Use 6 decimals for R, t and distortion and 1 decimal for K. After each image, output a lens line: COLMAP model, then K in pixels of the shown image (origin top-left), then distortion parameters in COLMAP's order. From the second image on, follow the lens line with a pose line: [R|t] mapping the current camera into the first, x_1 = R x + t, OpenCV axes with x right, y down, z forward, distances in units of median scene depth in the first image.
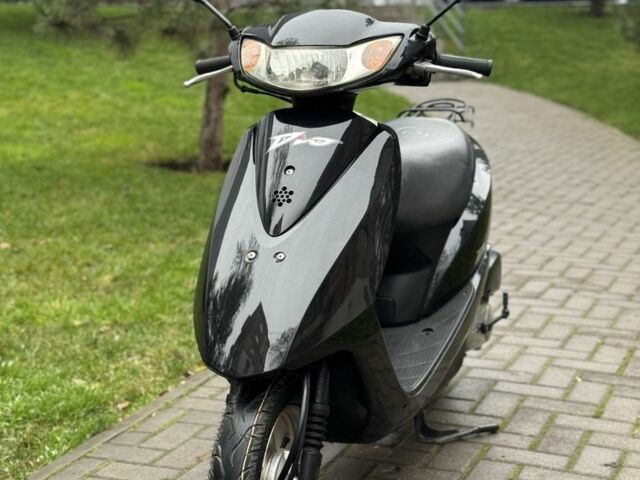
lens RADIAL K [[1181.5, 0, 322.5], [0, 1181.5, 241.6], [0, 0, 1]] dist [0.127844, 0.000000]
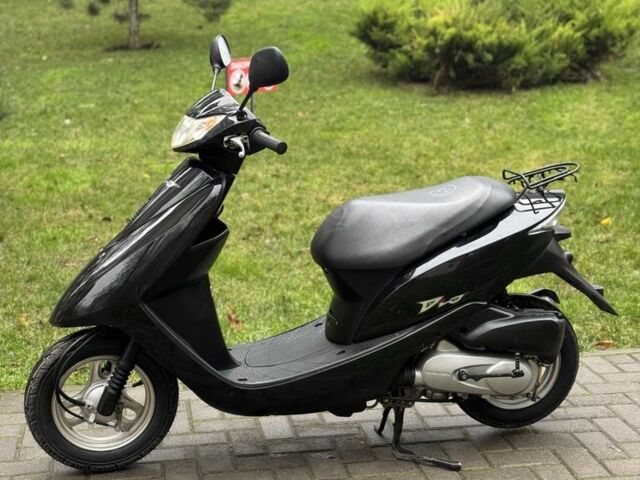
lens RADIAL K [[1181.5, 0, 322.2], [0, 1181.5, 241.6], [0, 0, 1]] dist [0.127844, 0.000000]
pose [[0.535186, 0.194119, -0.822128, 0.969154], [-0.155978, 0.979212, 0.129671, -0.174477], [0.830209, 0.058836, 0.554338, 0.283857]]
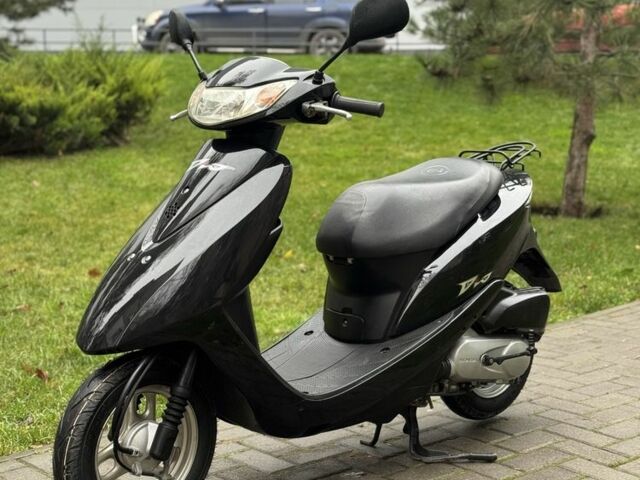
lens RADIAL K [[1181.5, 0, 319.3], [0, 1181.5, 236.8], [0, 0, 1]] dist [0.127844, 0.000000]
pose [[0.894751, 0.067092, -0.441498, 0.470945], [-0.086891, 0.995910, -0.024753, 0.003671], [0.438031, 0.060509, 0.896921, -0.007655]]
